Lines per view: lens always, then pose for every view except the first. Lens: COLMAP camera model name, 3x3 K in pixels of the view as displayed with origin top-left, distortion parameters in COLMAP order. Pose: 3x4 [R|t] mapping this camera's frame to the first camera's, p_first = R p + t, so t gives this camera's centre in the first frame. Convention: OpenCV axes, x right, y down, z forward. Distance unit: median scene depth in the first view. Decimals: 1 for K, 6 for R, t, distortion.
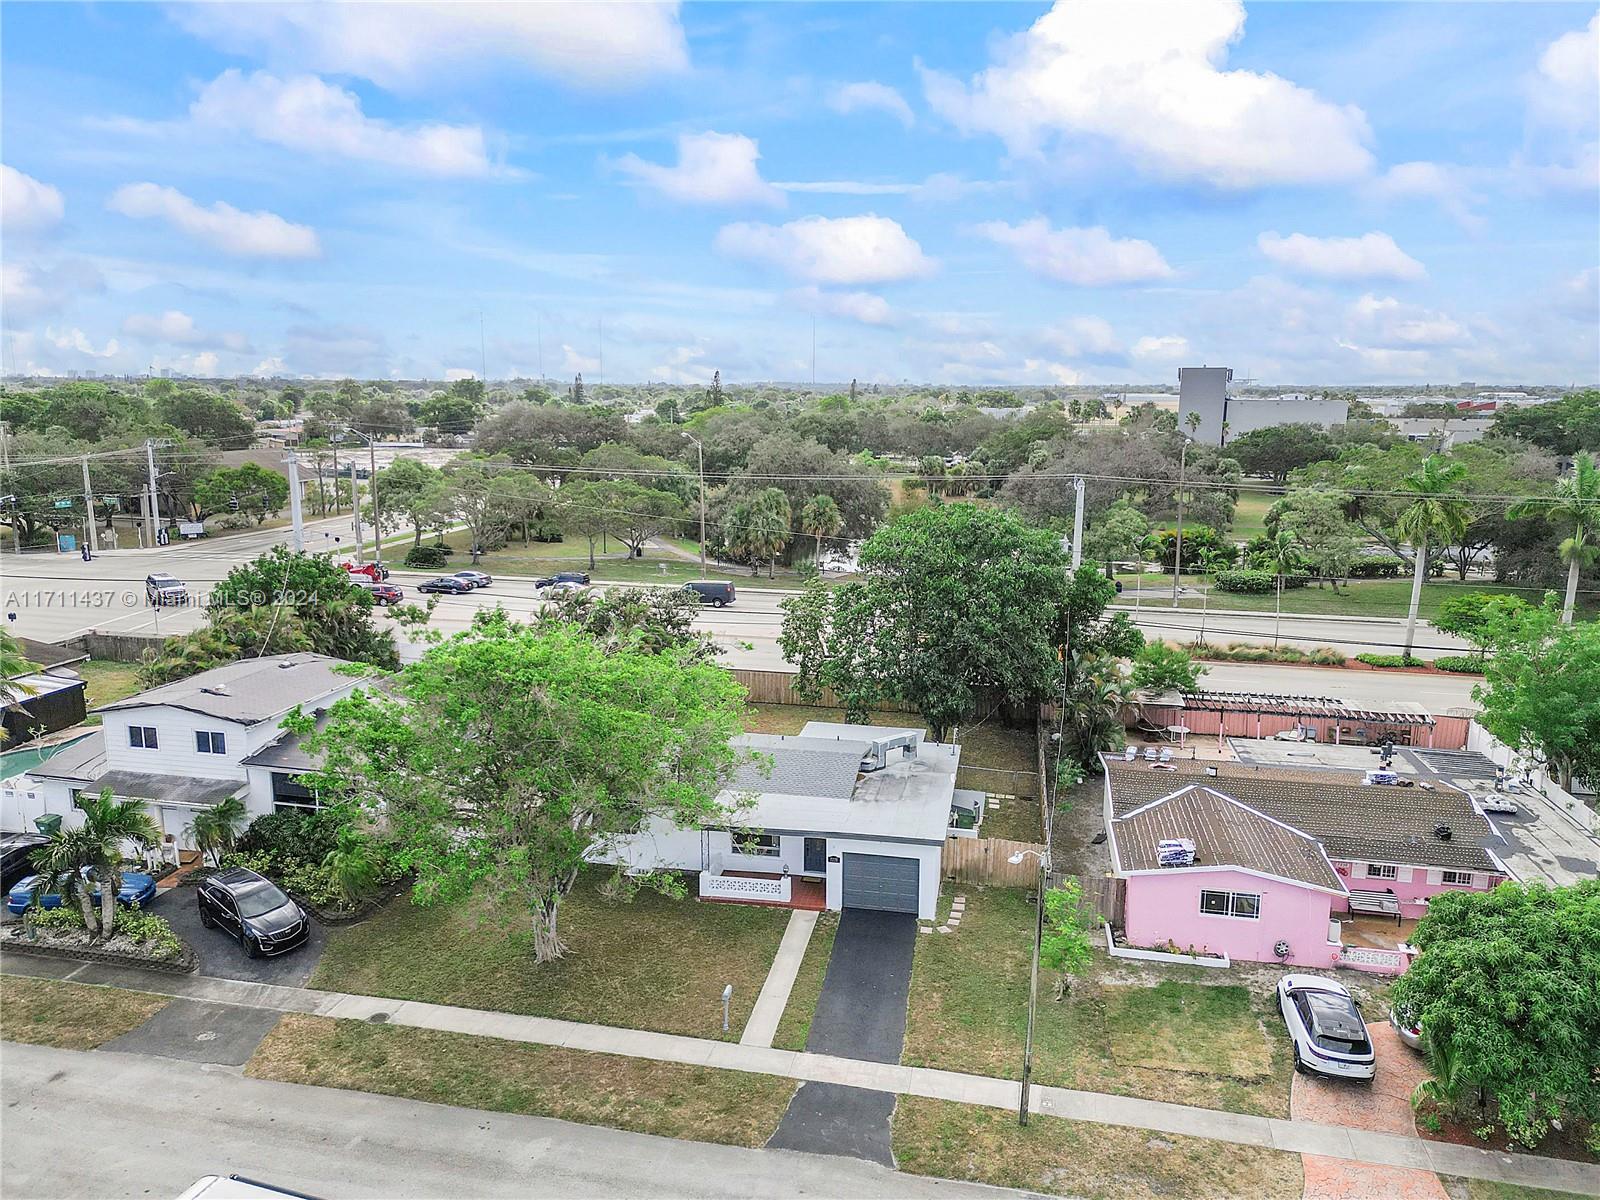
lens RADIAL K [[1130.3, 0, 800.0], [0, 1130.3, 600.0], [0, 0, 1]] dist [0.068900, -0.060300]
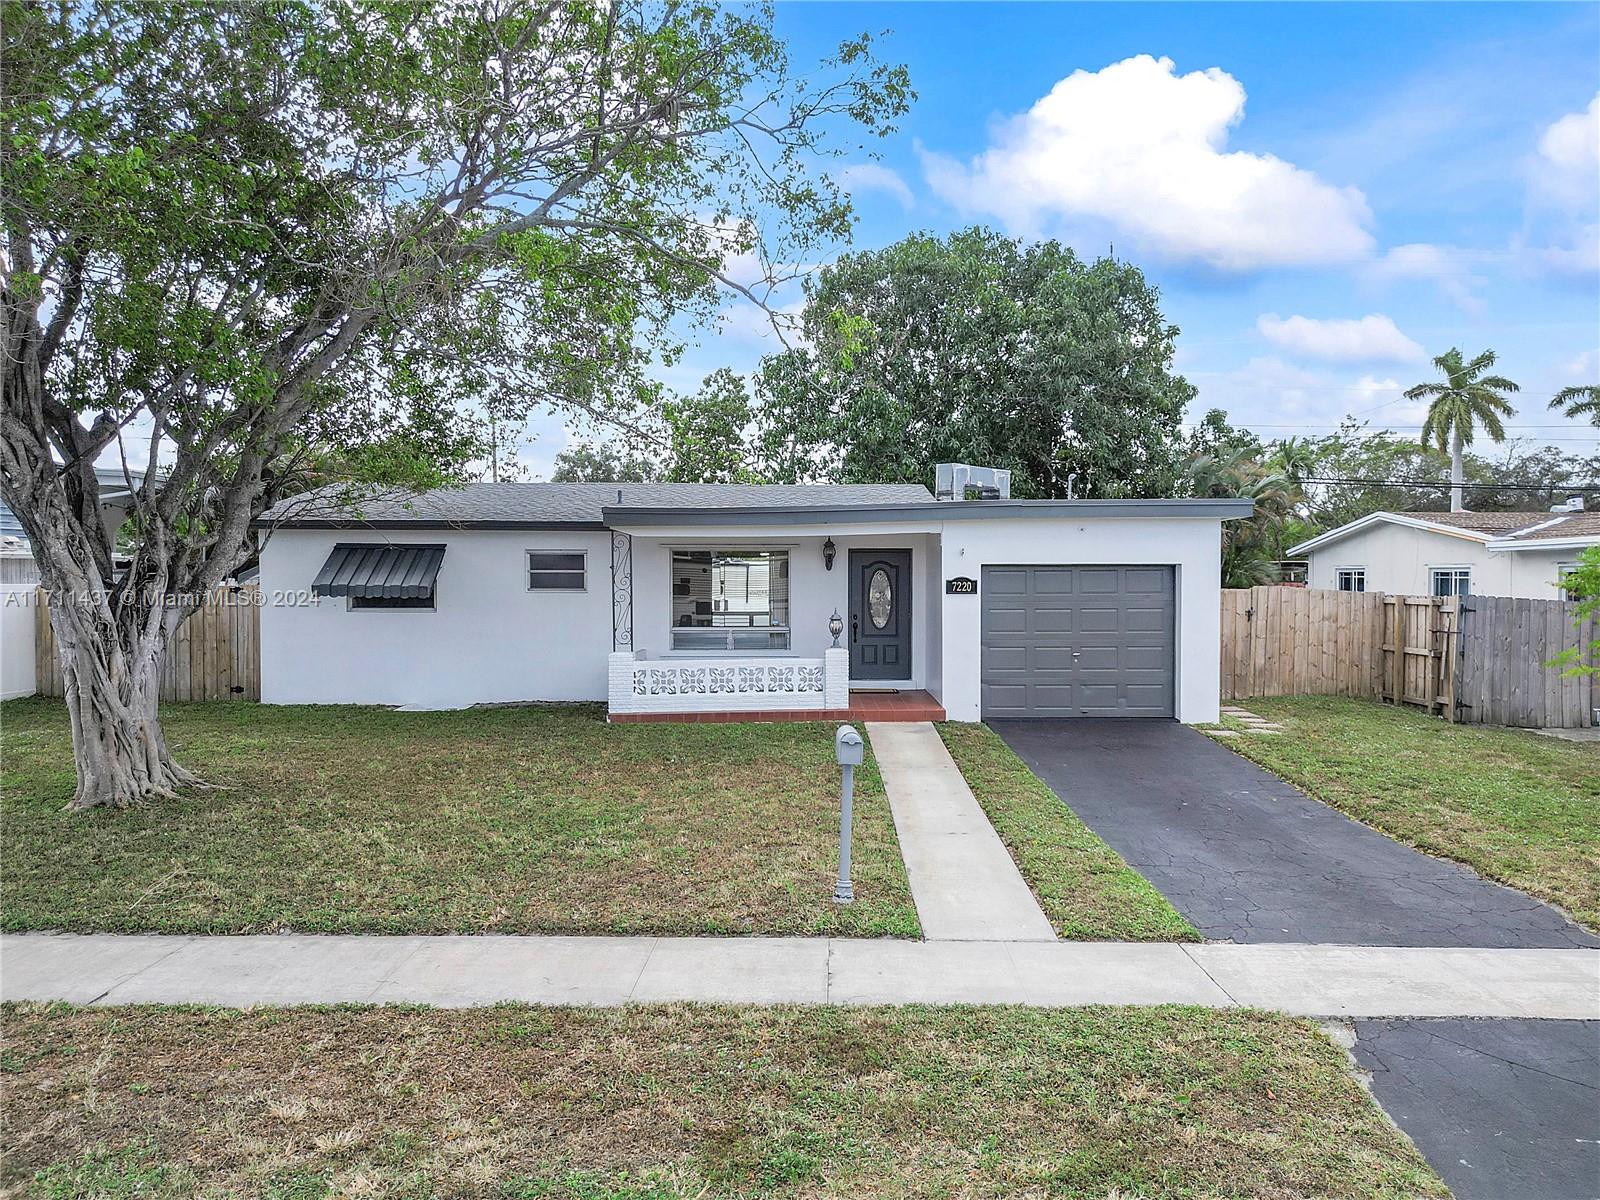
lens RADIAL K [[1134.3, 0, 800.0], [0, 1134.3, 600.0], [0, 0, 1]] dist [0.063570, -0.058956]
pose [[0.980243, -0.010246, 0.197532, -0.111477], [0.042412, 0.986317, -0.159309, 0.318513], [-0.193197, 0.164539, 0.967265, 0.683843]]
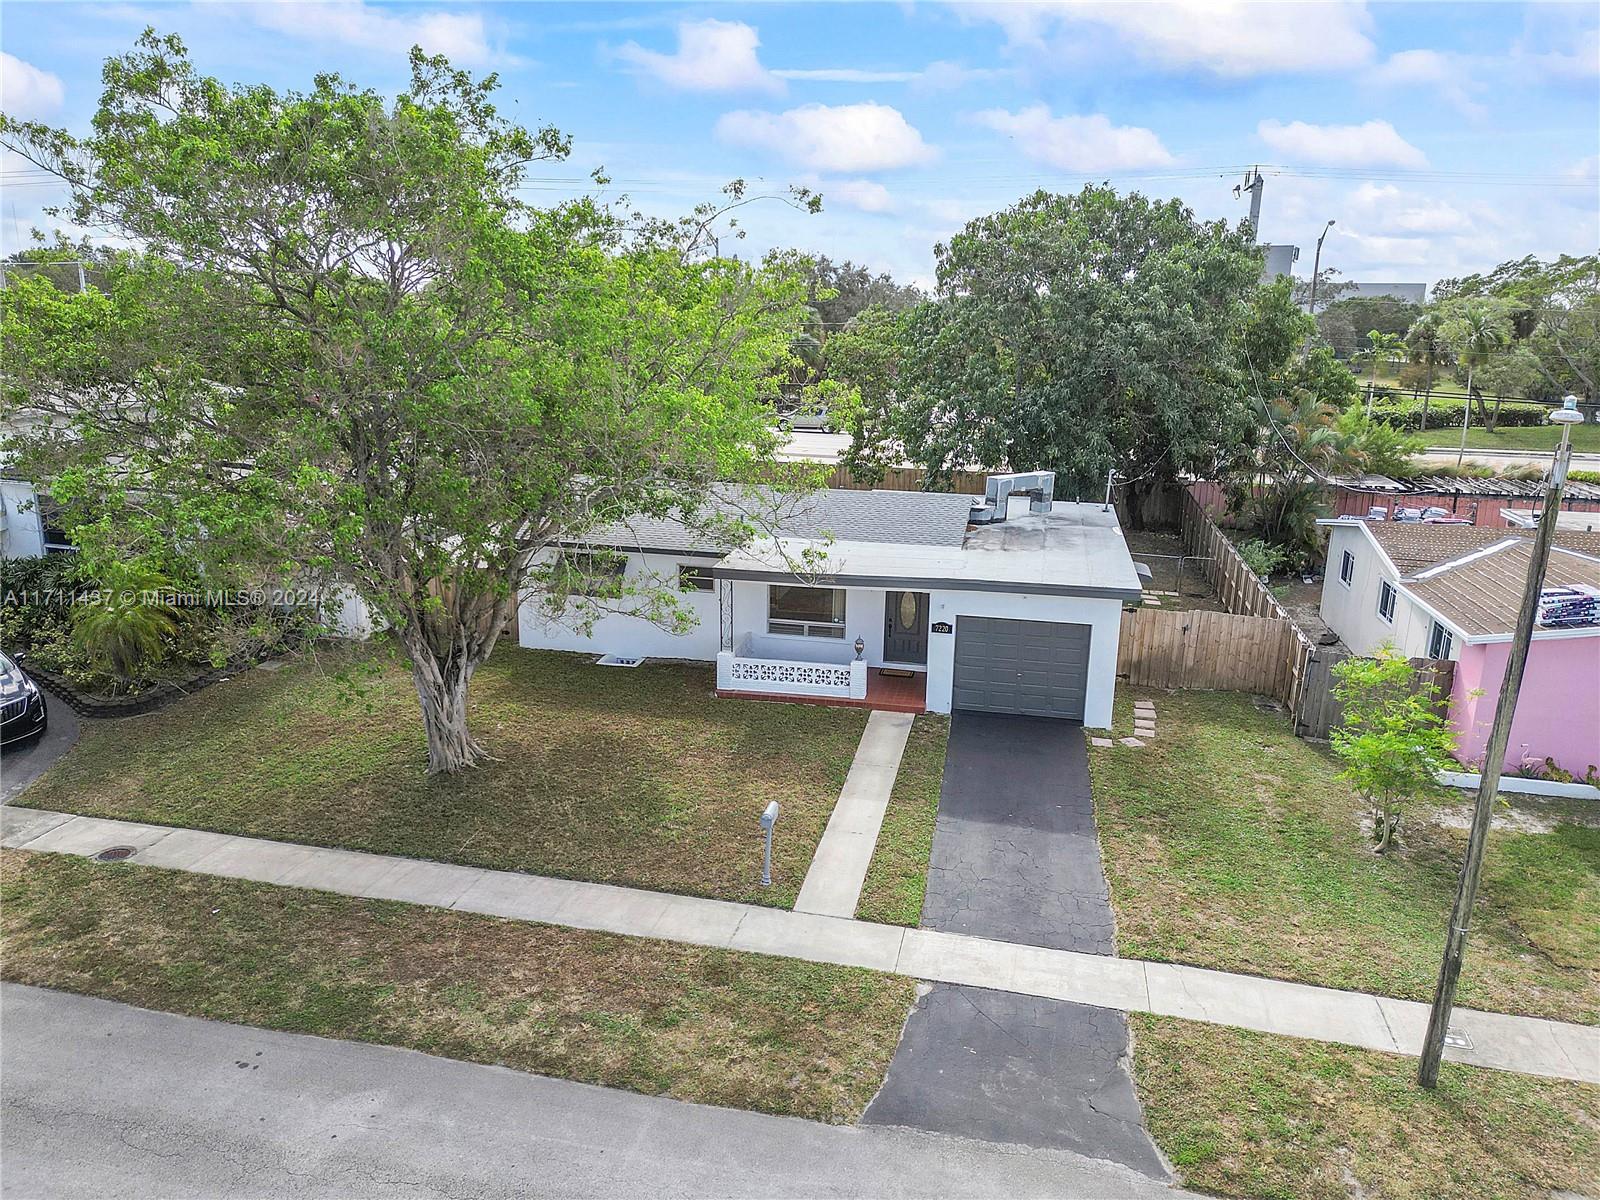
lens RADIAL K [[1127.2, 0, 800.0], [0, 1127.2, 600.0], [0, 0, 1]] dist [0.077310, -0.075348]
pose [[0.999808, 0.015896, -0.011493, -0.041376], [-0.015141, 0.997899, 0.062997, 0.193048], [0.012470, -0.062811, 0.997948, 0.443382]]
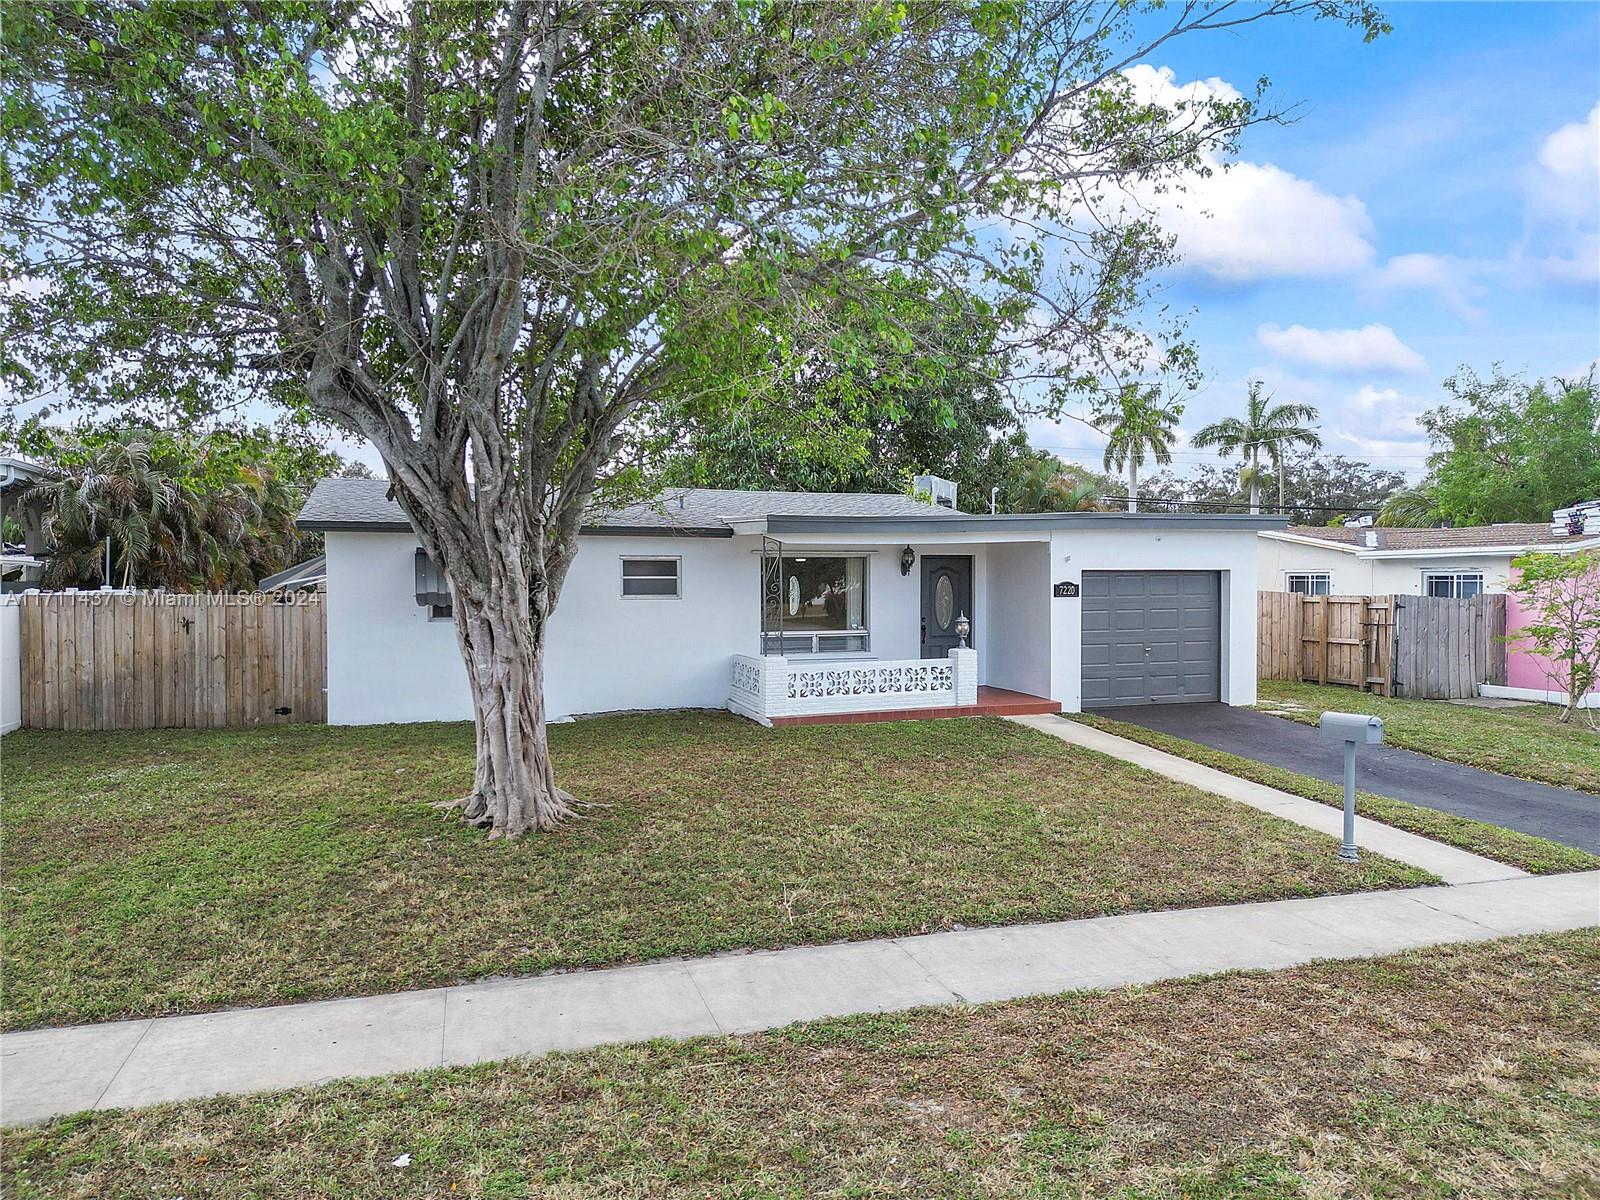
lens RADIAL K [[1130.3, 0, 800.0], [0, 1130.3, 600.0], [0, 0, 1]] dist [0.068900, -0.060300]
pose [[0.865480, -0.018326, 0.500608, -0.299476], [0.100864, 0.985239, -0.138312, 0.306208], [-0.490684, 0.170199, 0.854554, 0.735838]]
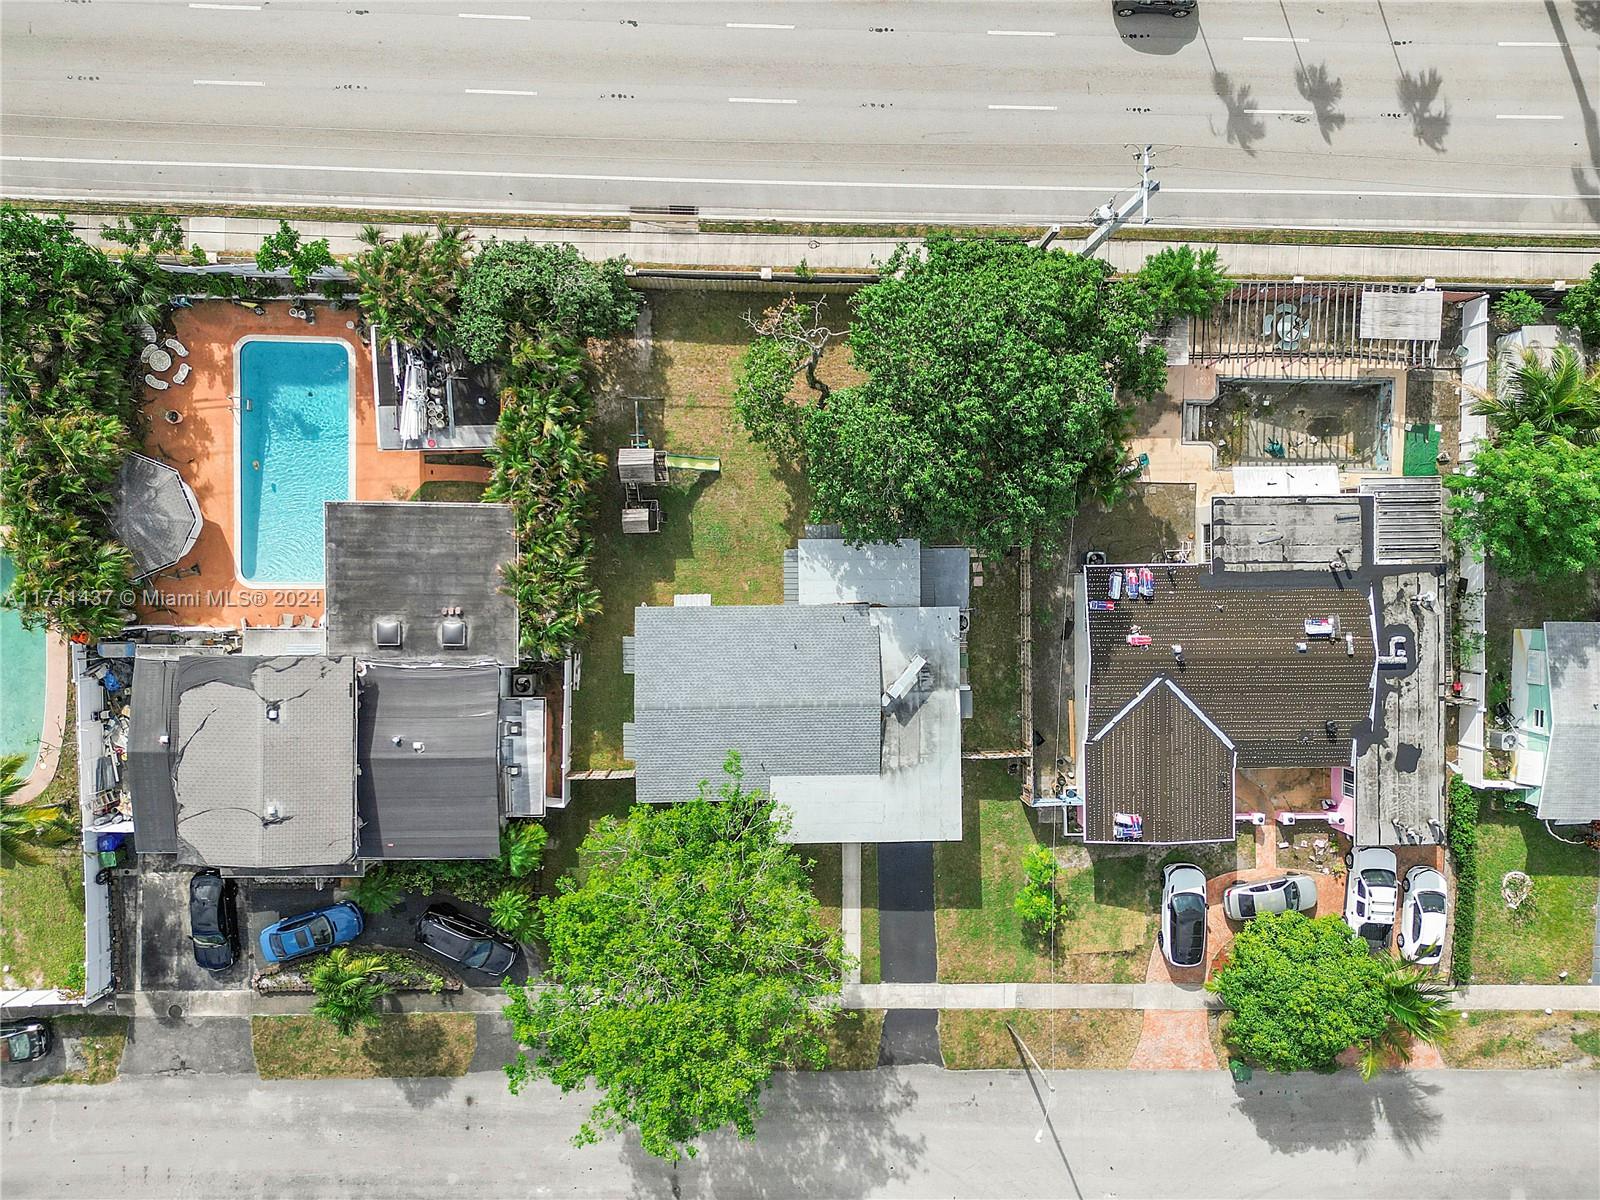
lens RADIAL K [[1130.3, 0, 800.0], [0, 1130.3, 600.0], [0, 0, 1]] dist [0.068900, -0.060300]
pose [[0.979073, -0.201934, 0.025287, -0.036901], [0.006776, 0.156534, 0.987649, -1.208868], [-0.203398, -0.966809, 0.154627, 1.160545]]
